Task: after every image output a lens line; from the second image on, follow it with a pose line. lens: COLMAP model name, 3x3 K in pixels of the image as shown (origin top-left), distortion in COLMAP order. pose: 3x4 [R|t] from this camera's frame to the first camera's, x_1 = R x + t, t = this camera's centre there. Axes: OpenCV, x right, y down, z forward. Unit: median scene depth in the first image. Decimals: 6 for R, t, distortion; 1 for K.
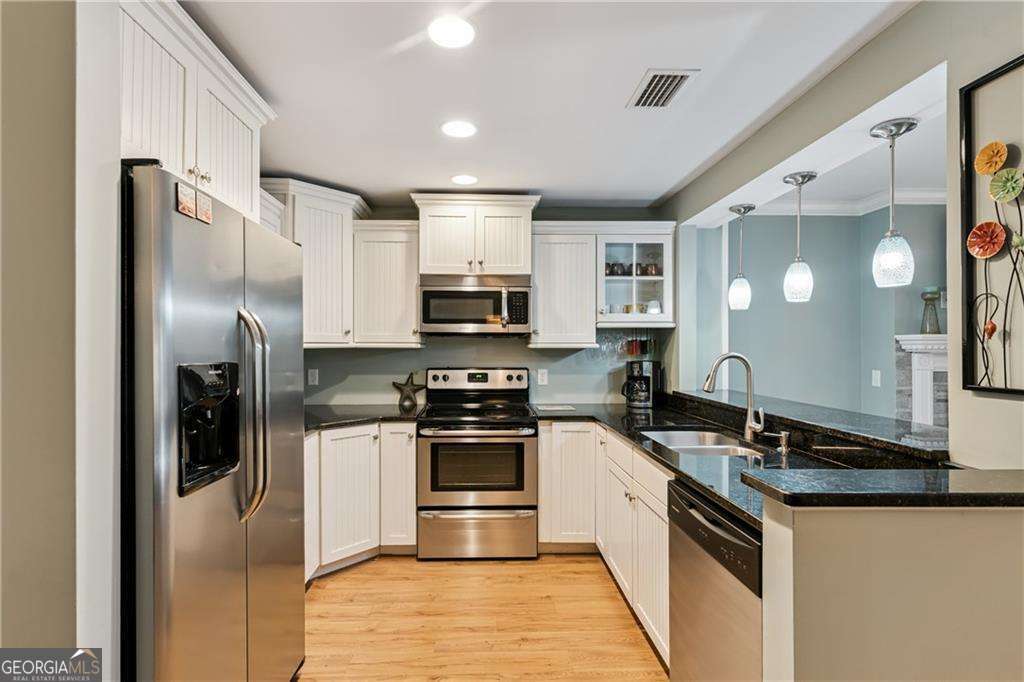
lens RADIAL K [[494.8, 0, 487.6], [0, 494.8, 345.1], [0, 0, 1]] dist [0.000481, 0.001093]
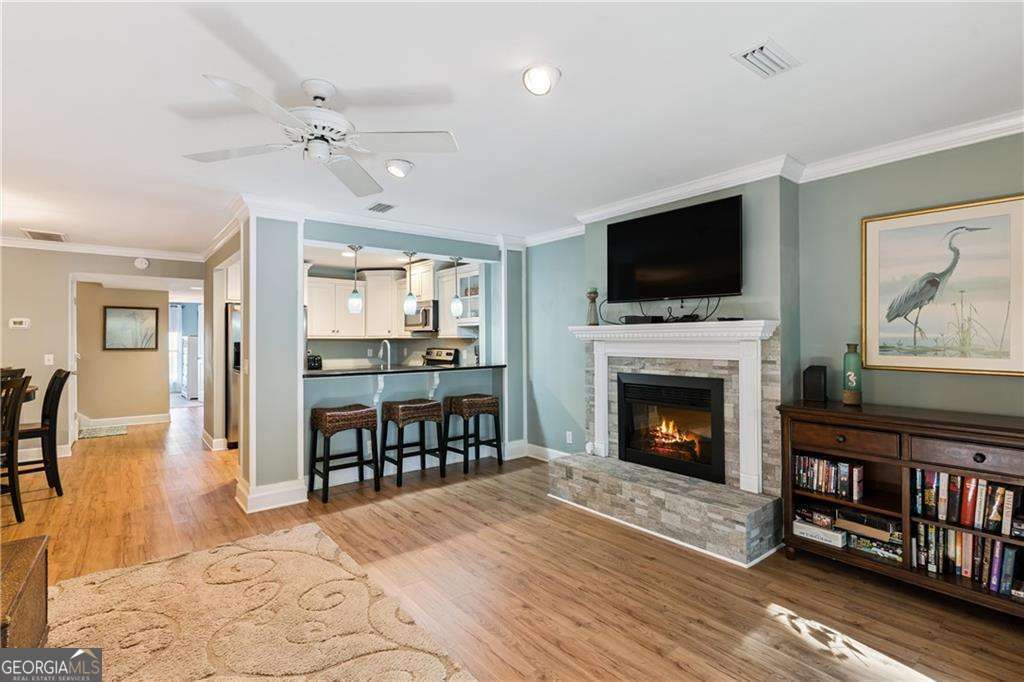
lens RADIAL K [[490.2, 0, 513.6], [0, 490.2, 335.3], [0, 0, 1]] dist [0.001129, 0.000079]
pose [[0.607084, -0.007983, -0.794597, 1.770833], [0.007420, 0.999963, -0.004378, 0.005882], [0.794603, -0.003238, 0.607121, 0.087304]]
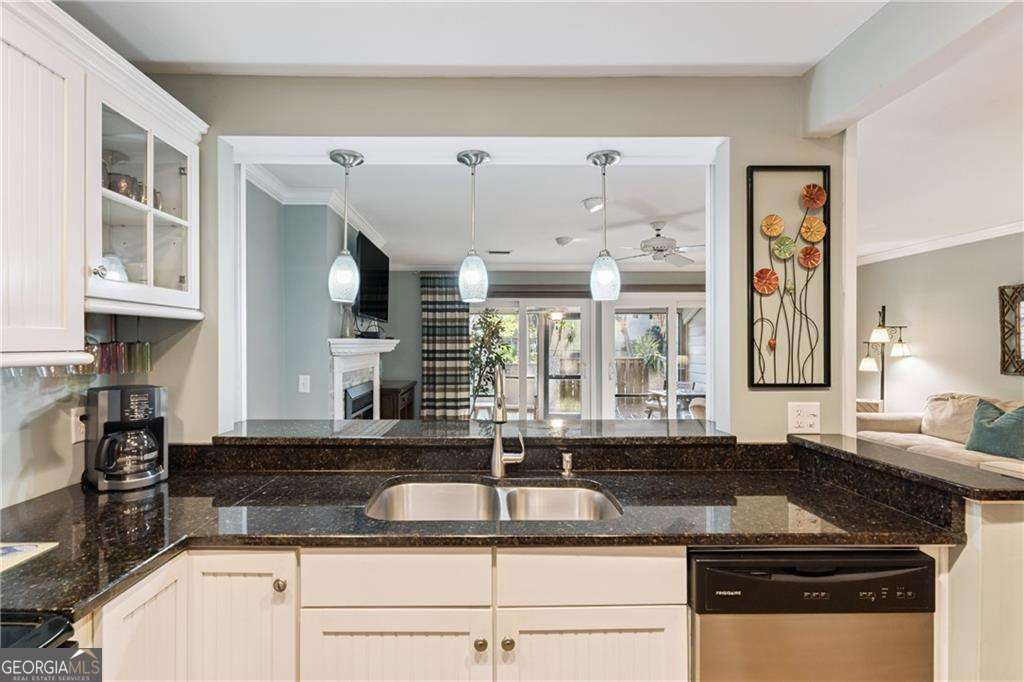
lens RADIAL K [[494.8, 0, 487.6], [0, 494.8, 345.1], [0, 0, 1]] dist [0.000481, 0.001093]
pose [[0.014353, -0.002256, 0.999894, -0.163466], [-0.002822, 0.999993, 0.002297, -0.010631], [-0.999893, -0.002855, 0.014347, 0.684755]]
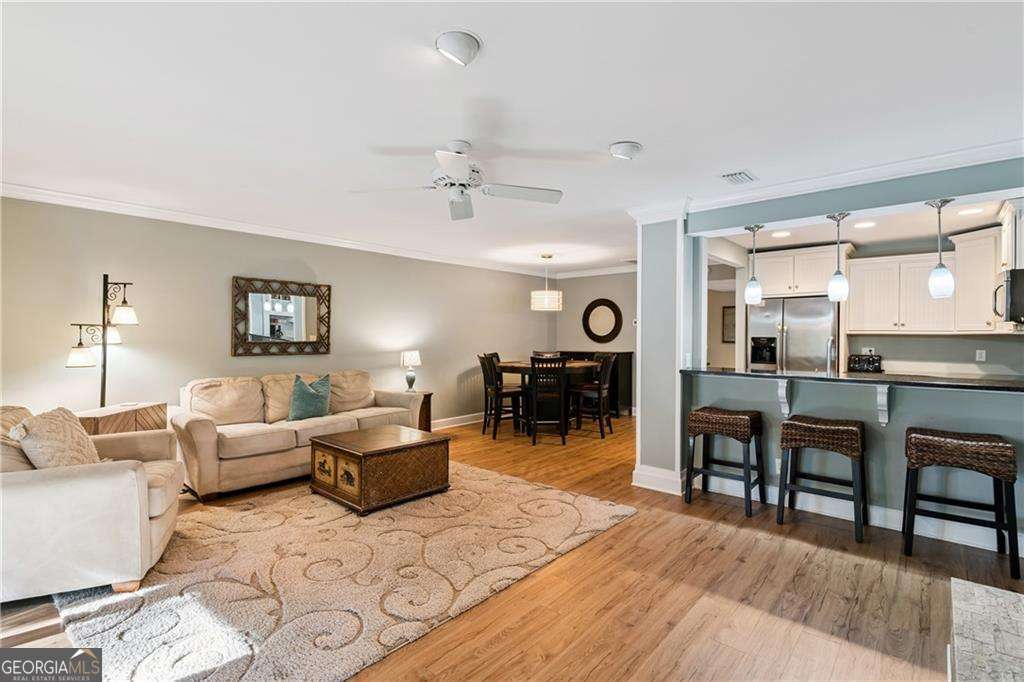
lens RADIAL K [[484.9, 0, 512.0], [0, 484.9, 341.0], [0, 0, 1]] dist [0.030343, 0.000108]
pose [[-0.669170, 0.009295, -0.743051, 1.676201], [0.002102, 0.999941, 0.010615, 0.008645], [0.743106, 0.005541, -0.669150, 0.901466]]
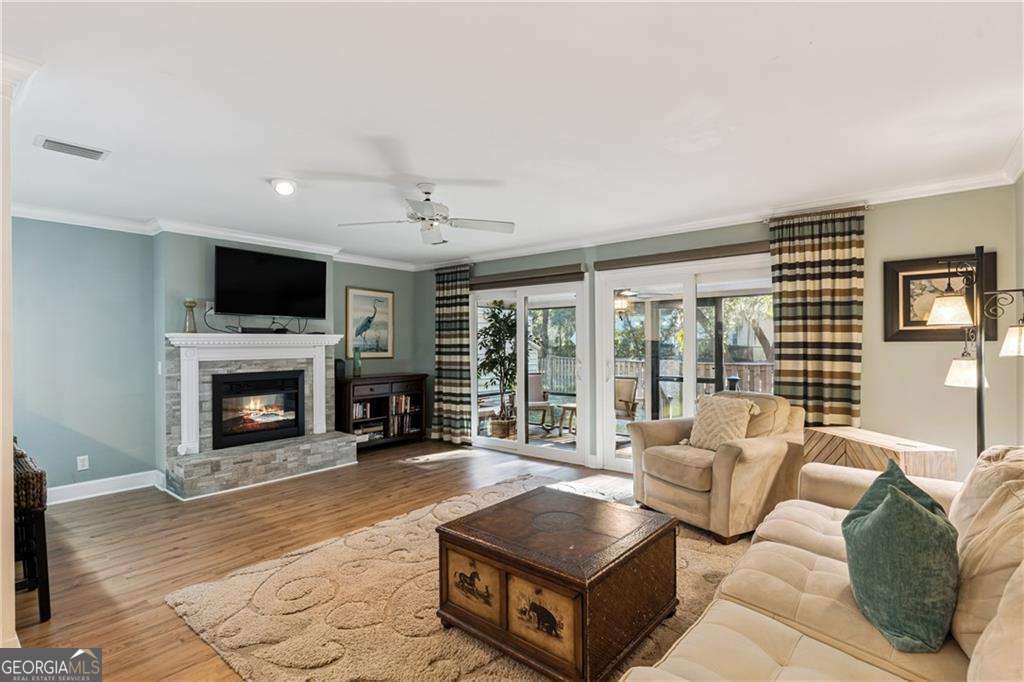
lens RADIAL K [[487.2, 0, 513.1], [0, 487.2, 343.3], [0, 0, 1]] dist [0.001438, 0.000467]
pose [[0.644773, -0.003306, 0.764367, 0.452160], [0.002016, 0.999995, 0.002624, 0.003927], [-0.764371, -0.000151, 0.644776, -0.519224]]
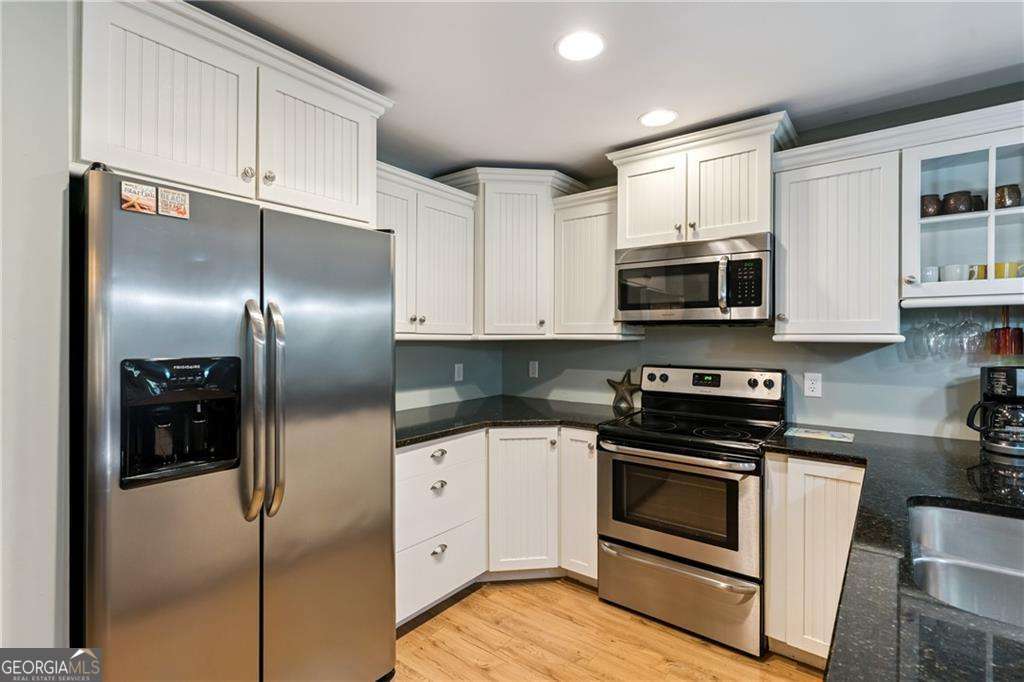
lens RADIAL K [[481.7, 0, 510.0], [0, 481.7, 336.6], [0, 0, 1]] dist [0.000479, 0.000679]
pose [[0.775665, 0.002550, -0.631139, 0.223941], [0.001026, 0.999985, 0.005302, -0.004484], [0.631144, -0.004761, 0.775651, 0.262057]]
